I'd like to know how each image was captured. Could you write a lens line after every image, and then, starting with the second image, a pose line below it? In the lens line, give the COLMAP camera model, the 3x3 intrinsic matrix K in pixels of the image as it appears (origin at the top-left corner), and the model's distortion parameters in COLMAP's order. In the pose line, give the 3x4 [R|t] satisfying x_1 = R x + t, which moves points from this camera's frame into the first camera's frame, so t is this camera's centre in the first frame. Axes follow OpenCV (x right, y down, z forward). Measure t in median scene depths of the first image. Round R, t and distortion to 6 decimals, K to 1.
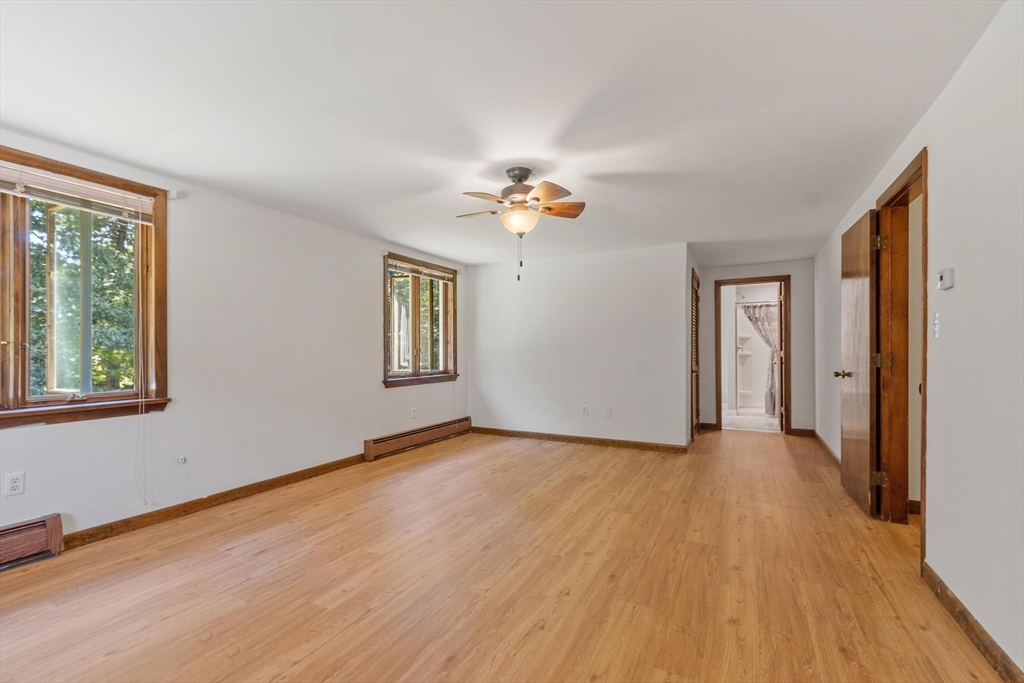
lens RADIAL K [[455.7, 0, 504.3], [0, 455.7, 344.9], [0, 0, 1]] dist [0.002324, 0.000051]
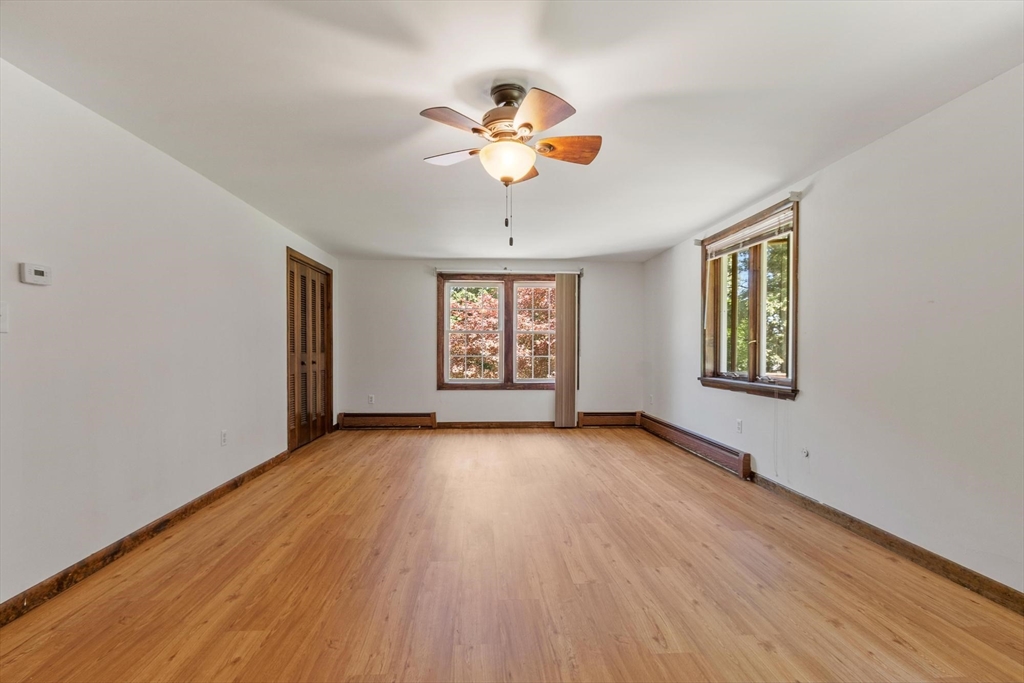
lens RADIAL K [[455.7, 0, 503.1], [0, 455.7, 350.0], [0, 0, 1]] dist [0.002324, 0.000051]
pose [[-0.861228, 0.006545, -0.508176, 0.442140], [0.009415, 0.999951, -0.003076, 0.023029], [0.508131, -0.007434, -0.861248, 1.755908]]
